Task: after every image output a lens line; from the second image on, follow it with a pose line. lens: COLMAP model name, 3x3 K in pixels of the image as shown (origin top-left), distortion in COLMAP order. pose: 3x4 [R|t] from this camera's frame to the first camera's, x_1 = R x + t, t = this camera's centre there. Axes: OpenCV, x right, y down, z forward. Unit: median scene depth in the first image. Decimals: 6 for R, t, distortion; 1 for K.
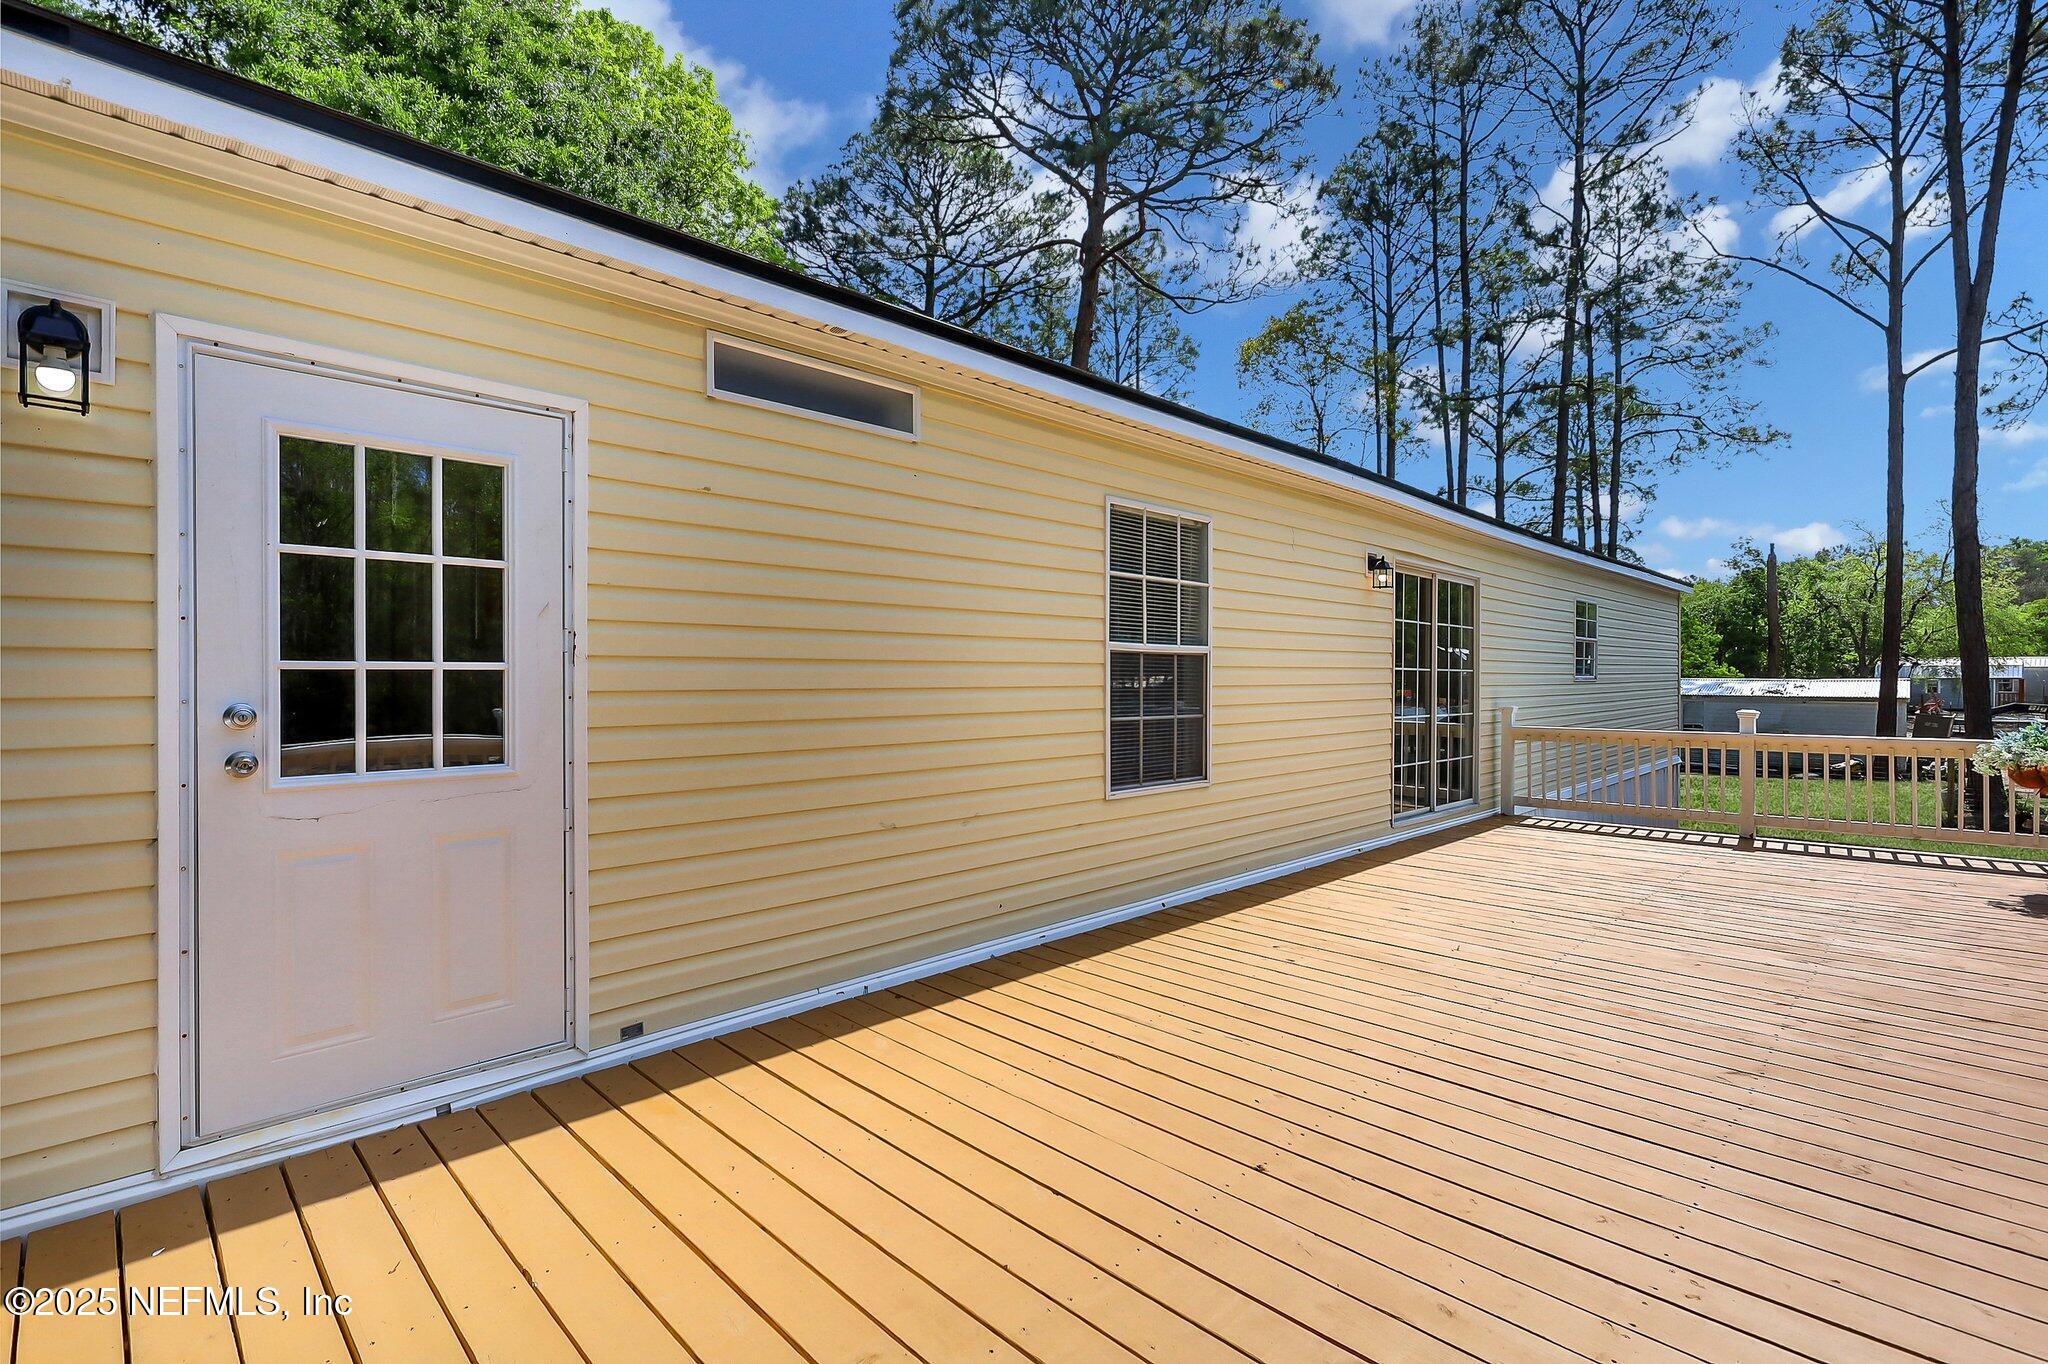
lens RADIAL K [[949.2, 0, 1035.9], [0, 949.2, 680.6], [0, 0, 1]] dist [0.002066, 0.000279]
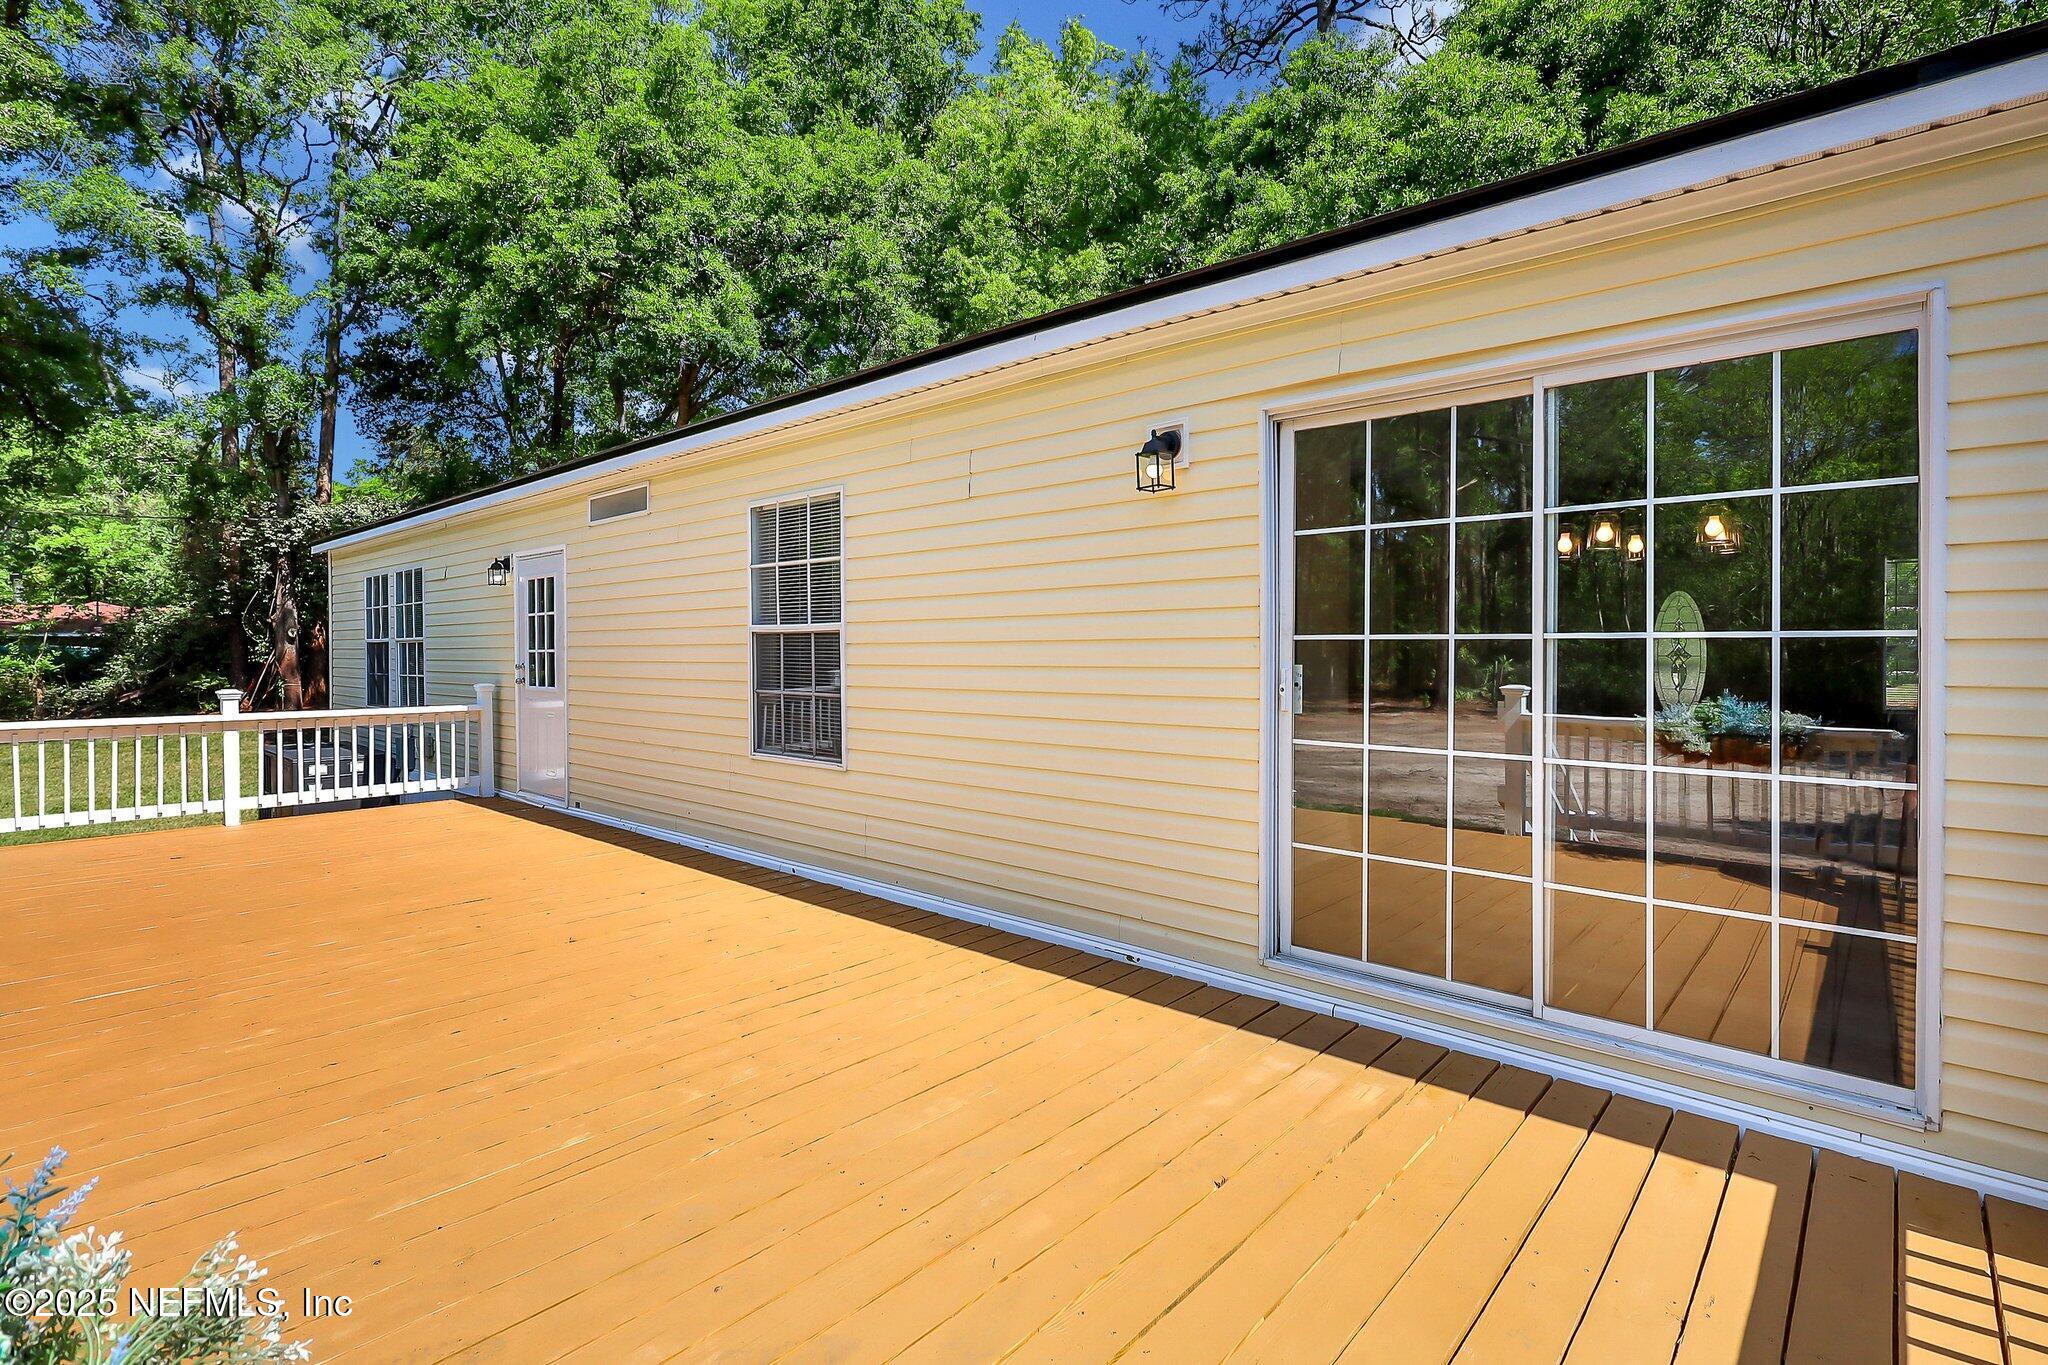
lens RADIAL K [[949.2, 0, 1038.7], [0, 949.2, 665.2], [0, 0, 1]] dist [0.002066, 0.000279]
pose [[0.060401, 0.012827, -0.998092, 1.150425], [-0.003028, 0.999915, 0.012667, -0.006424], [0.998170, 0.002258, 0.060435, 1.155859]]
